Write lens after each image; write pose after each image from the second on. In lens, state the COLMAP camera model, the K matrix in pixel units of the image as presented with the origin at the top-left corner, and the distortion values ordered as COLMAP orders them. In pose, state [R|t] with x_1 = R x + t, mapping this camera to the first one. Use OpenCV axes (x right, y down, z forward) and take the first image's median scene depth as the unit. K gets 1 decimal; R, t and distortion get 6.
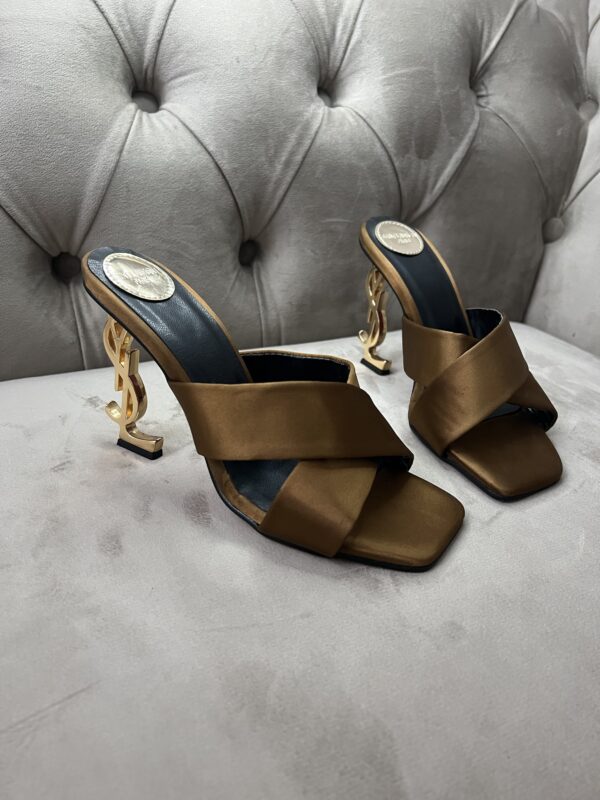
lens RADIAL K [[624.8, 0, 297.8], [0, 624.8, 405.8], [0, 0, 1]] dist [0.017702, -0.038547]
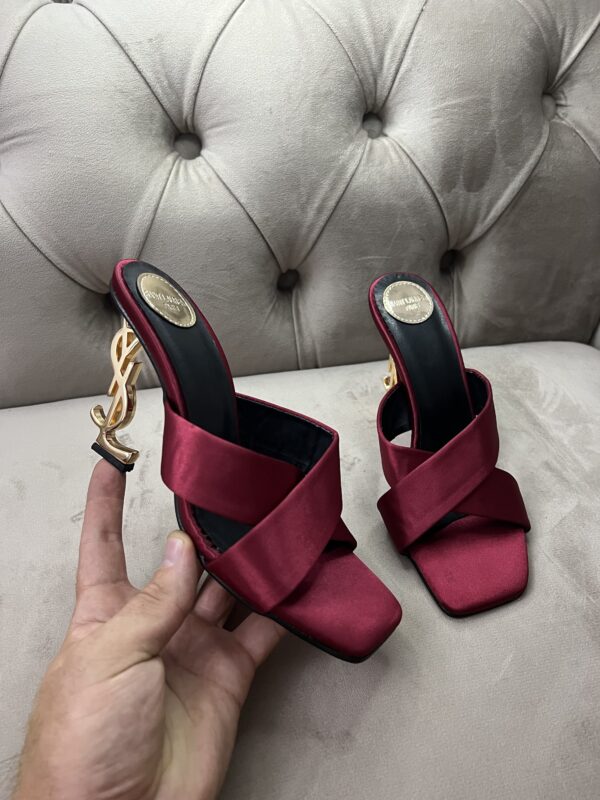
lens RADIAL K [[624.8, 0, 292.6], [0, 624.8, 400.3], [0, 0, 1]] dist [0.017702, -0.038547]
pose [[0.971916, 0.100627, -0.212730, 0.187887], [-0.060590, 0.980494, 0.186979, -0.273888], [0.227395, -0.168839, 0.959054, -0.028091]]
